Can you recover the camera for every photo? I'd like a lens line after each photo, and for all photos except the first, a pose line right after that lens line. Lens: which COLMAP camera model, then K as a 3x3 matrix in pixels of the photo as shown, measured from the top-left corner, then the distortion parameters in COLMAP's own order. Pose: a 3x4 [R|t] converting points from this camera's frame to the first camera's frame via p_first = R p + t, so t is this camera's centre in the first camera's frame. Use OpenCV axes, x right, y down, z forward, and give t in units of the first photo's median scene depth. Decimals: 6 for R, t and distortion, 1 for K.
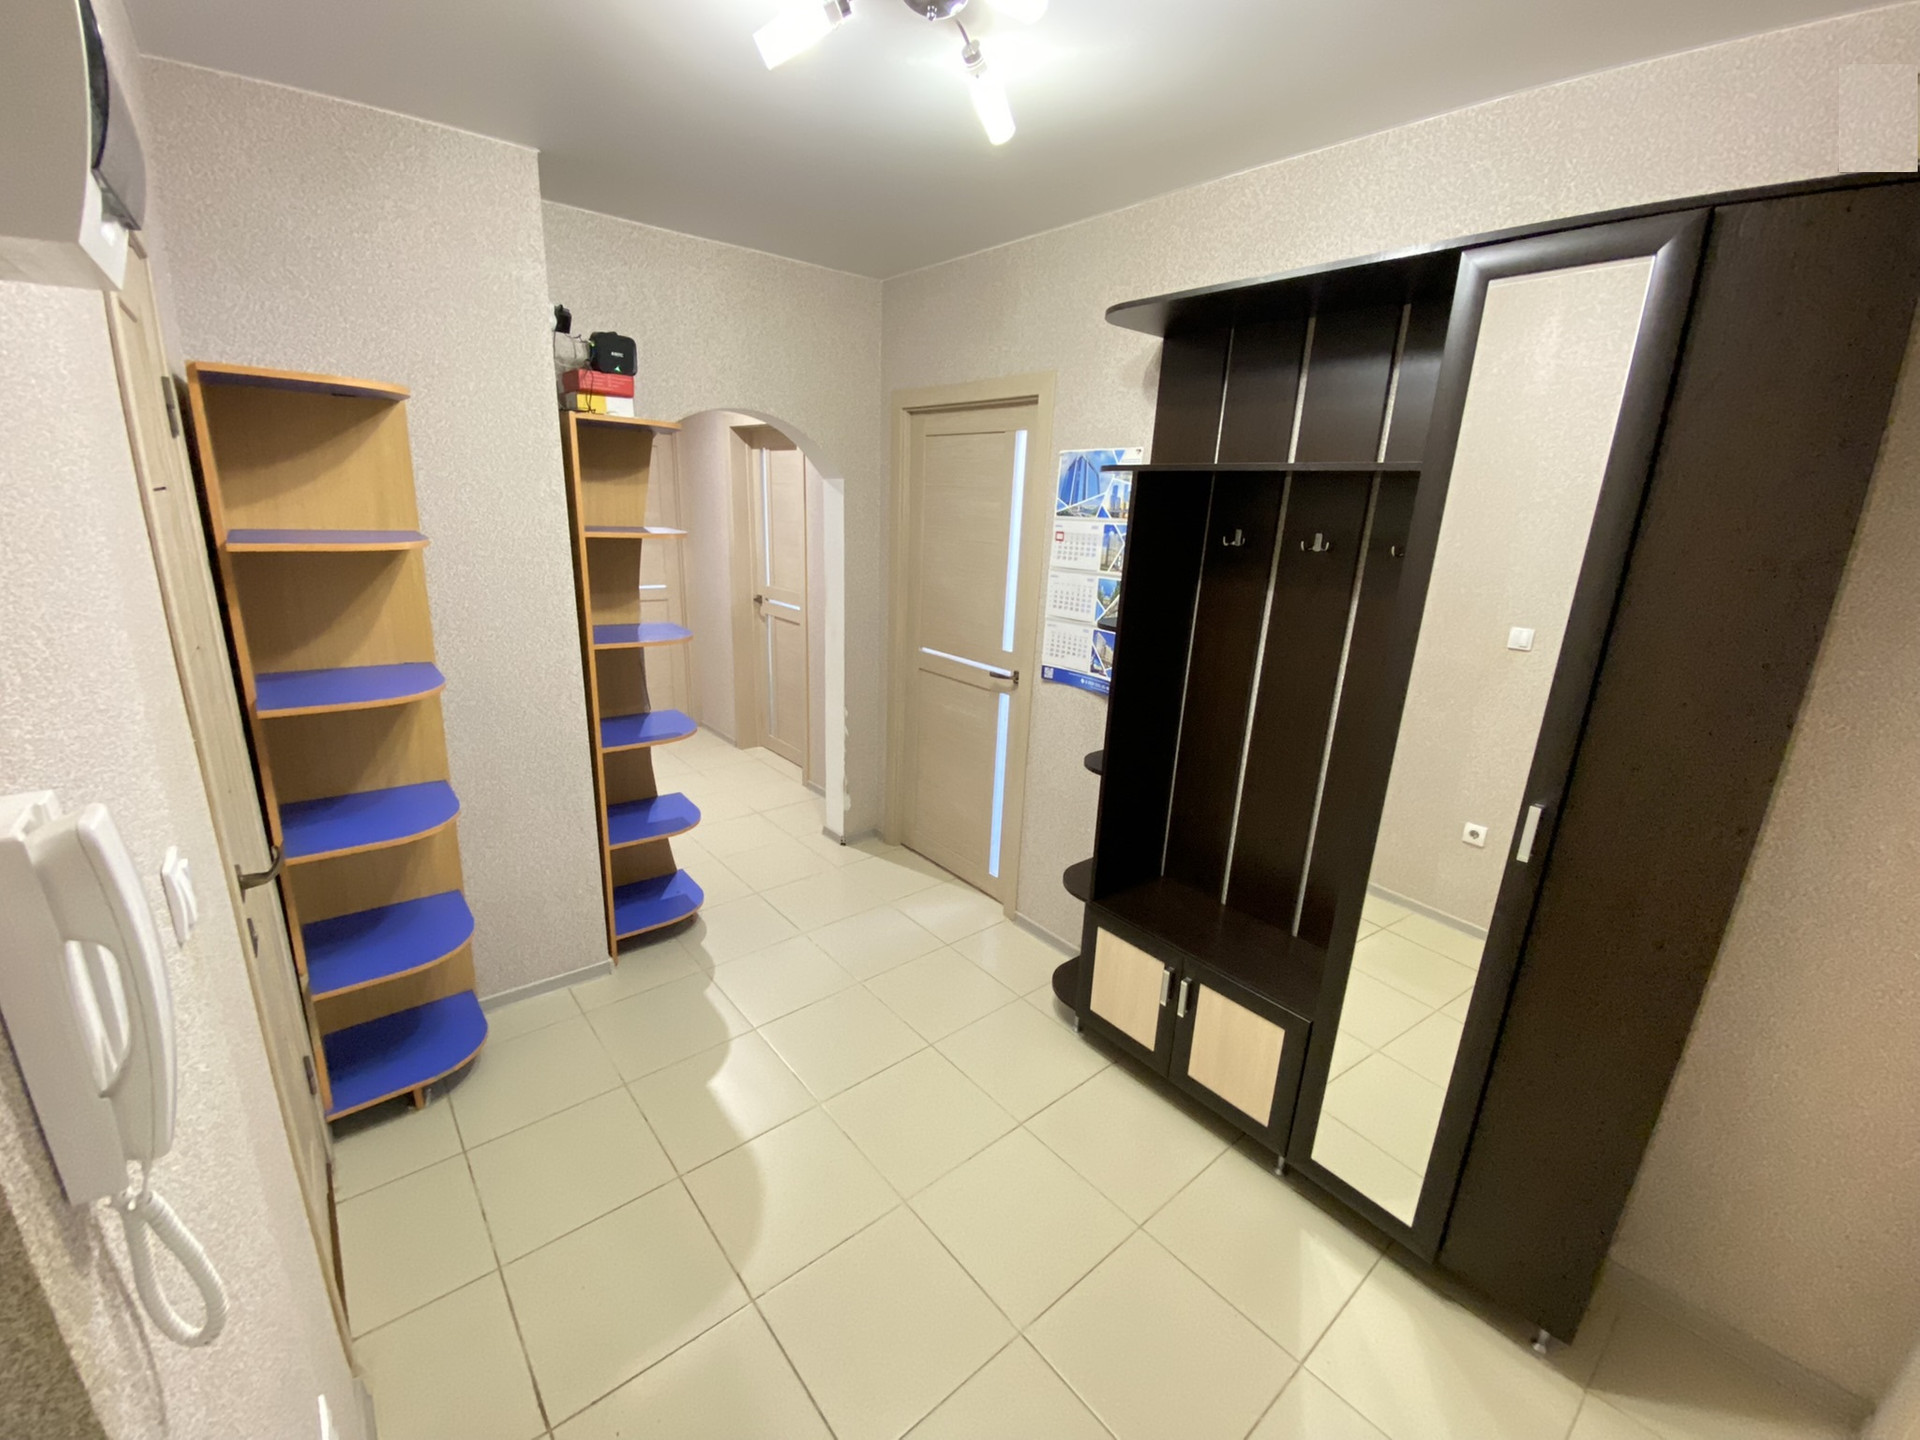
lens RADIAL K [[788.7, 0, 952.4], [0, 788.7, 720.6], [0, 0, 1]] dist [0.057780, -0.041640]
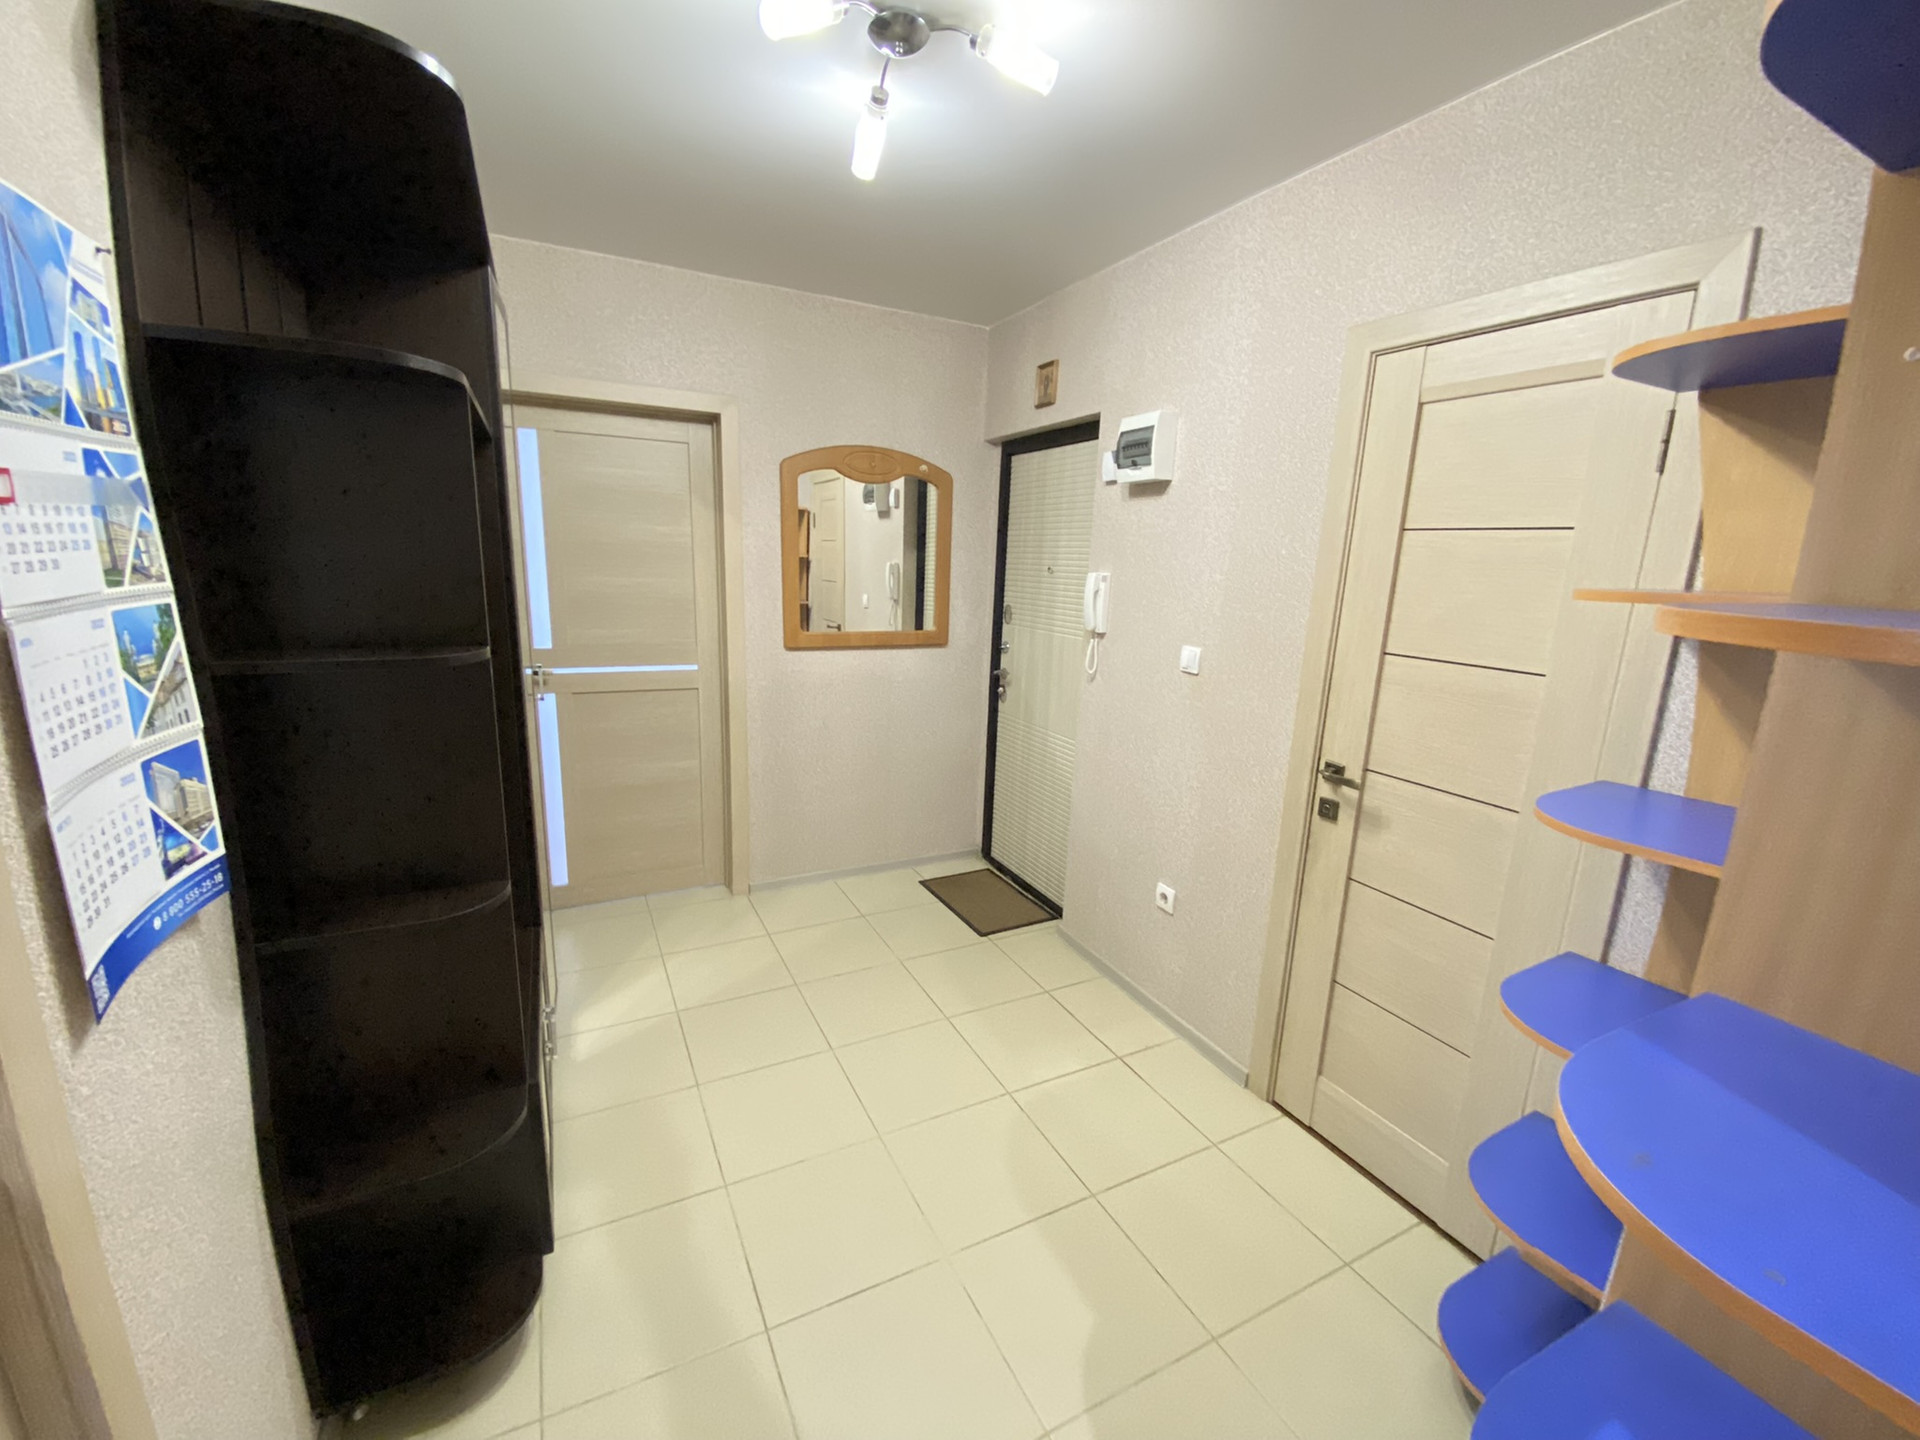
lens RADIAL K [[788.7, 0, 952.4], [0, 788.7, 720.6], [0, 0, 1]] dist [0.057780, -0.041640]
pose [[-0.969617, -0.123279, 0.211294, -0.227755], [-0.012247, 0.887117, 0.461383, -0.300205], [-0.244322, 0.444777, -0.861673, 1.235182]]
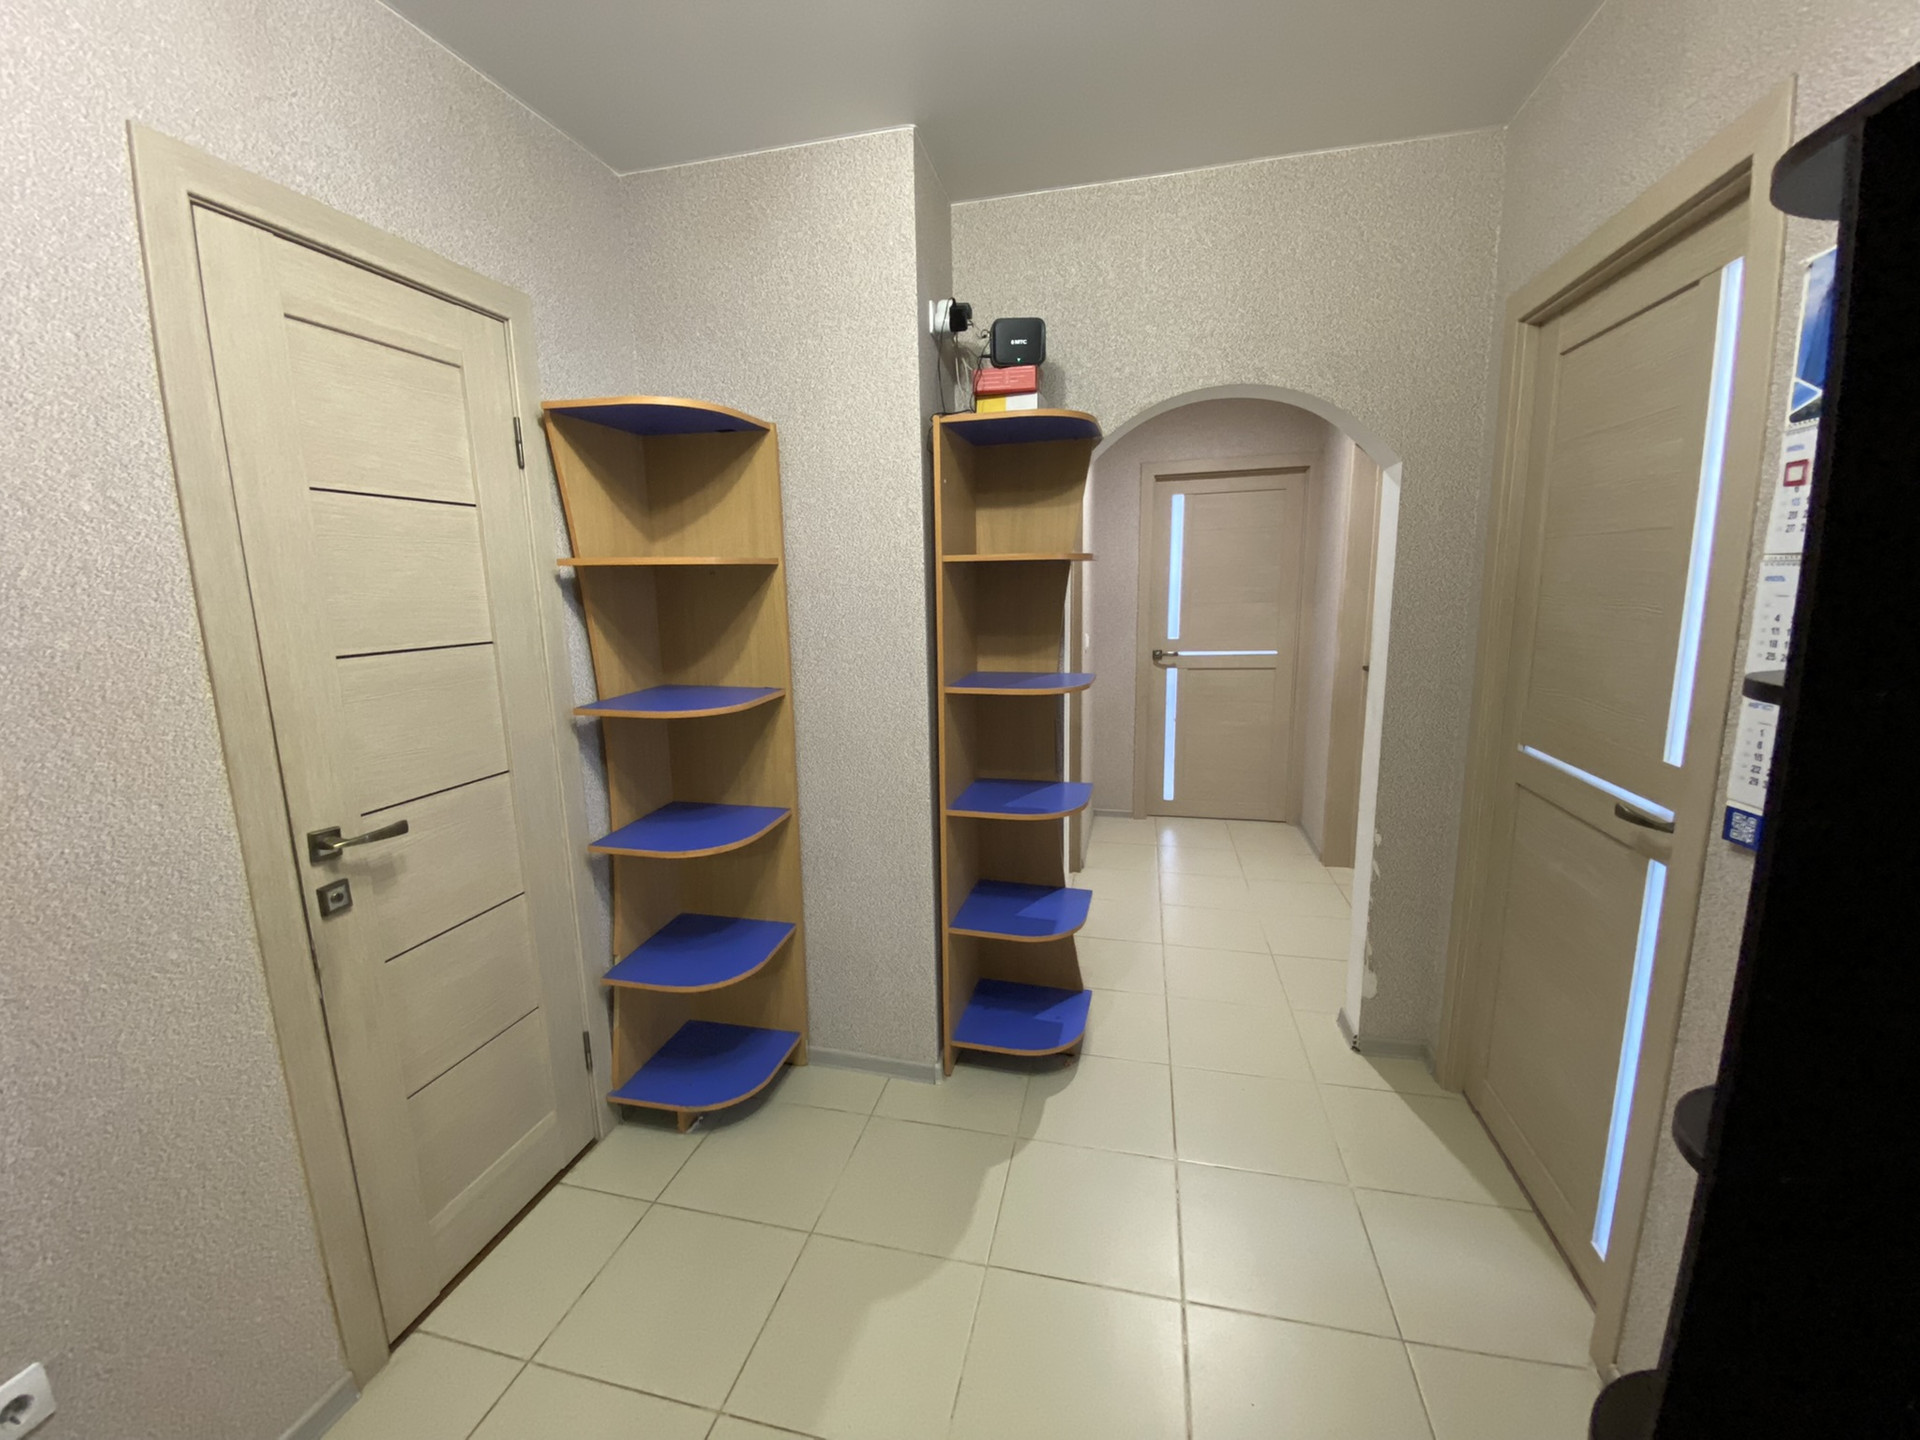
lens RADIAL K [[788.7, 0, 952.4], [0, 788.7, 720.6], [0, 0, 1]] dist [0.057780, -0.041640]
pose [[0.587164, 0.084977, -0.804996, 0.229543], [-0.173017, 0.984667, -0.022255, -0.040438], [0.790762, 0.152345, 0.592863, 0.497047]]
